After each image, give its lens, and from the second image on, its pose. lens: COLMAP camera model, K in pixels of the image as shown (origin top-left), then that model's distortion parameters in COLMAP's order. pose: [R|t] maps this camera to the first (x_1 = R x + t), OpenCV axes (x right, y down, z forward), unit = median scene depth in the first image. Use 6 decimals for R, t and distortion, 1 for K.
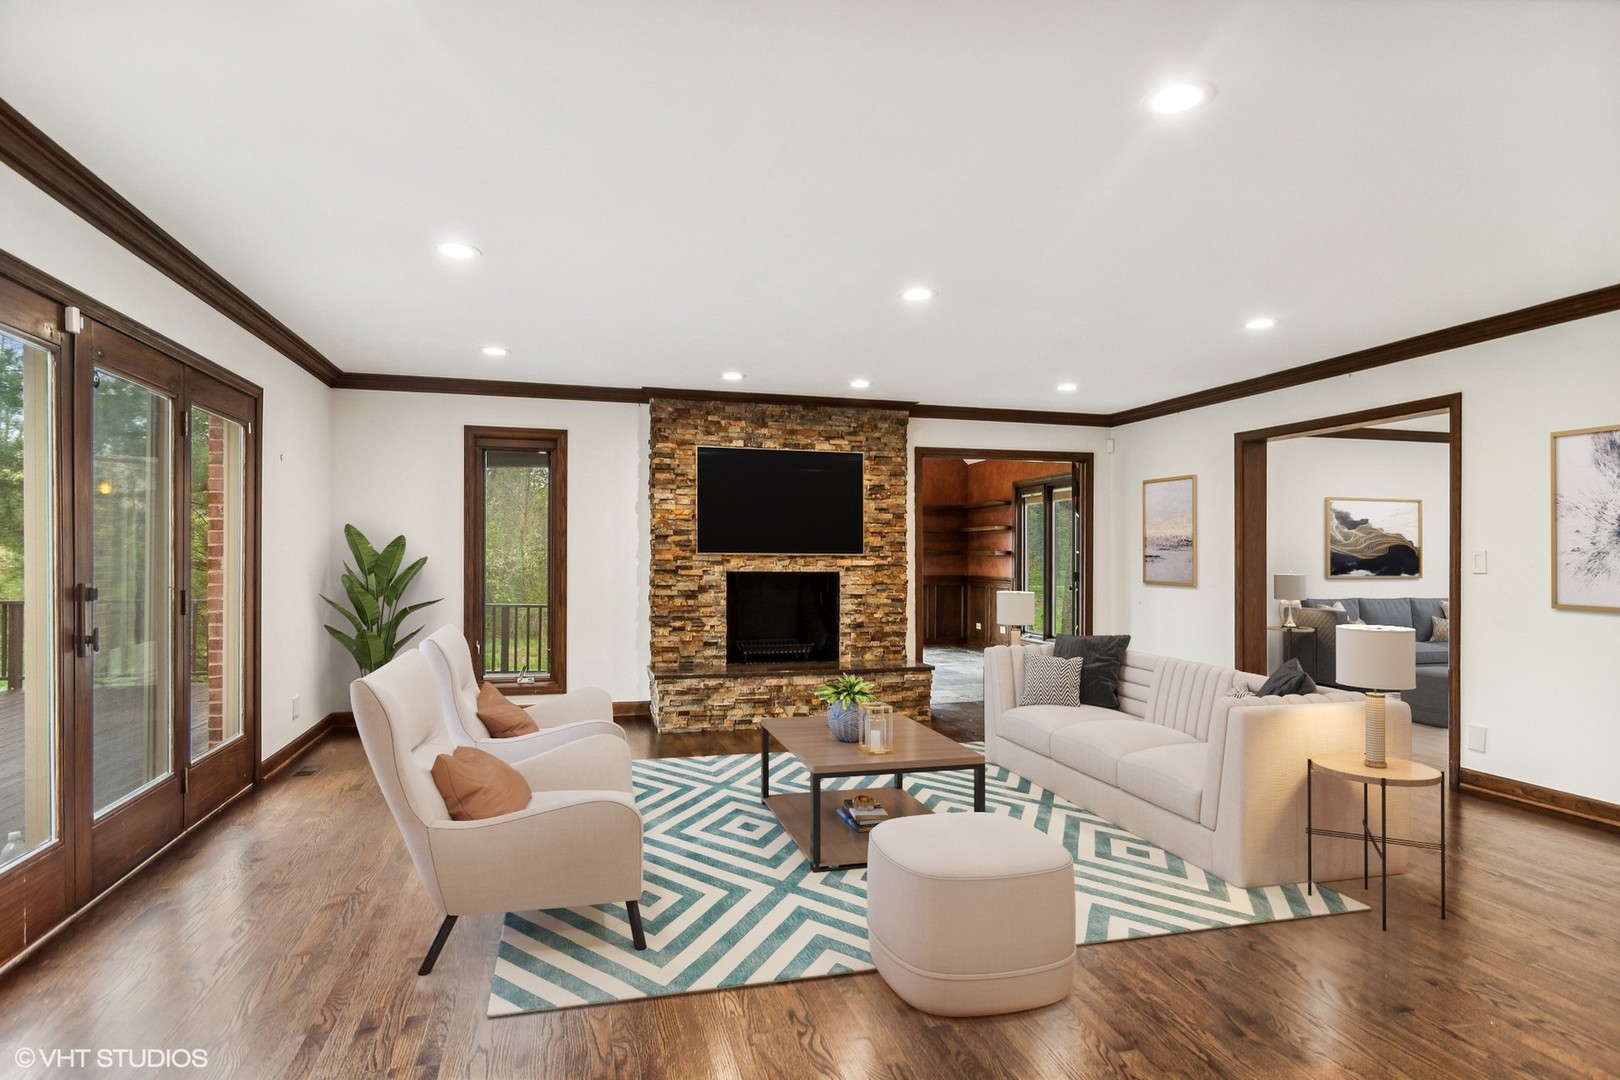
lens RADIAL K [[886.4, 0, 804.7], [0, 886.4, 552.2], [0, 0, 1]] dist [0.004119, 0.002982]
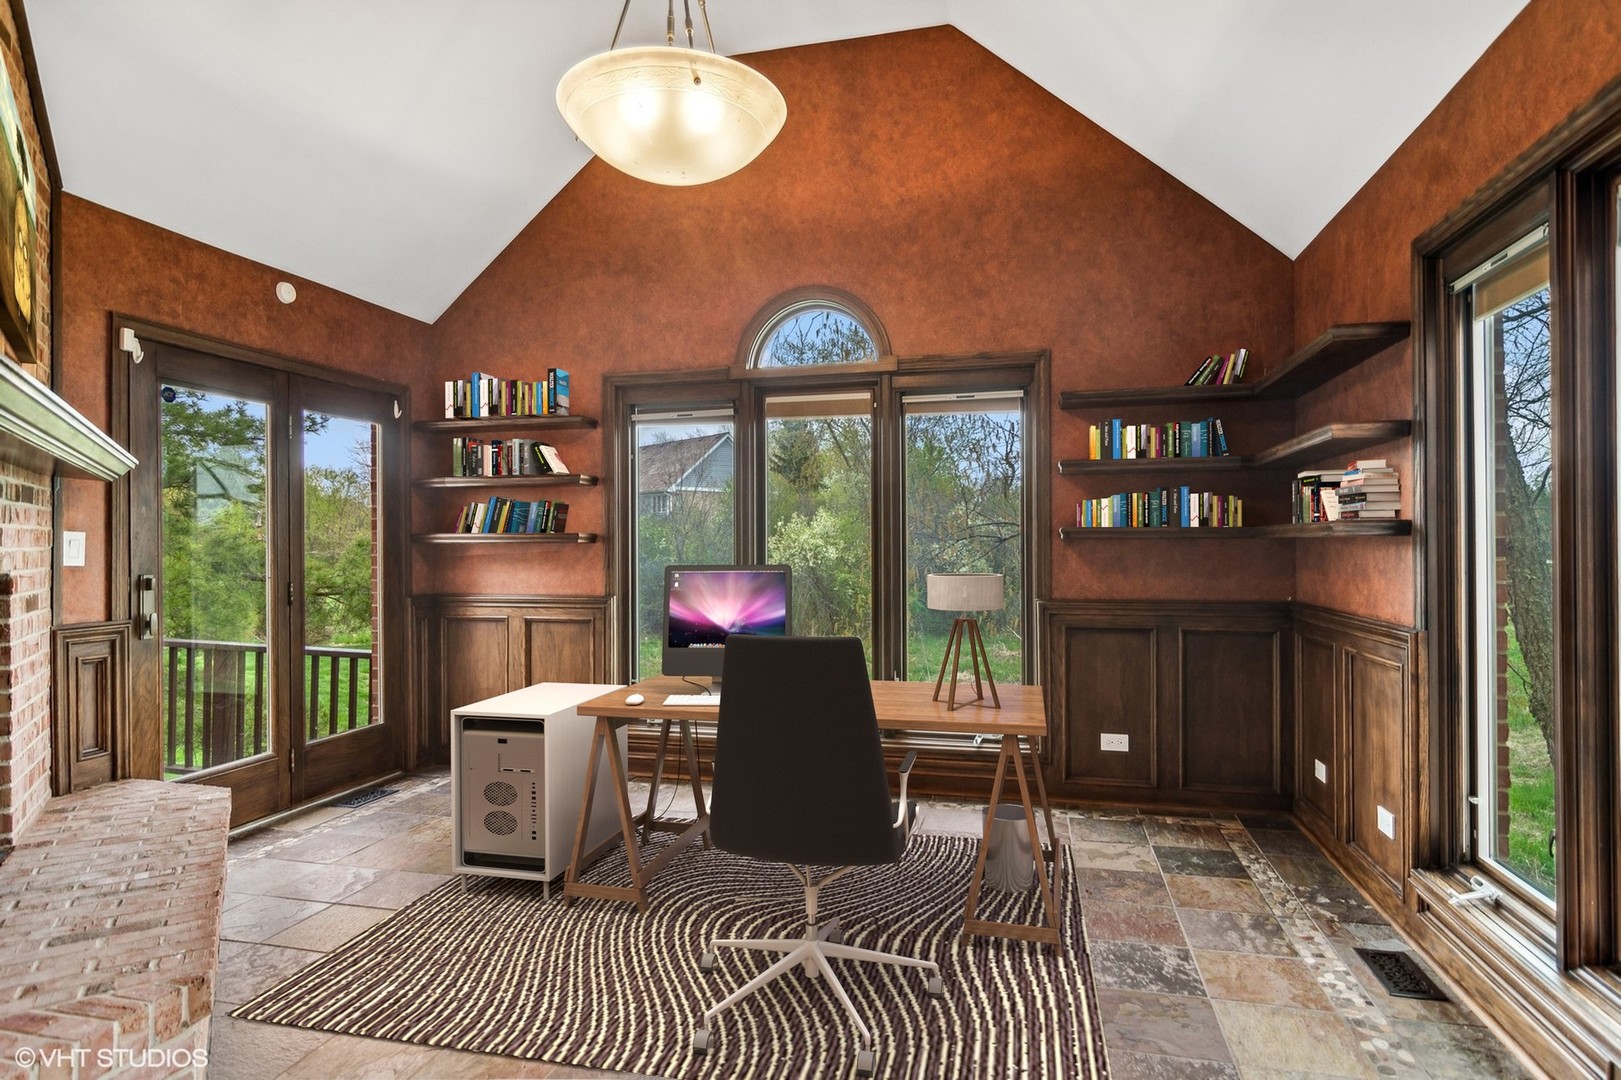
lens RADIAL K [[887.0, 0, 812.0], [0, 887.0, 541.4], [0, 0, 1]] dist [0.004119, 0.002982]
pose [[0.874711, -0.009740, -0.484546, 0.191831], [0.008277, 0.999952, -0.005158, 0.004491], [0.484573, 0.000501, 0.874750, 0.648435]]
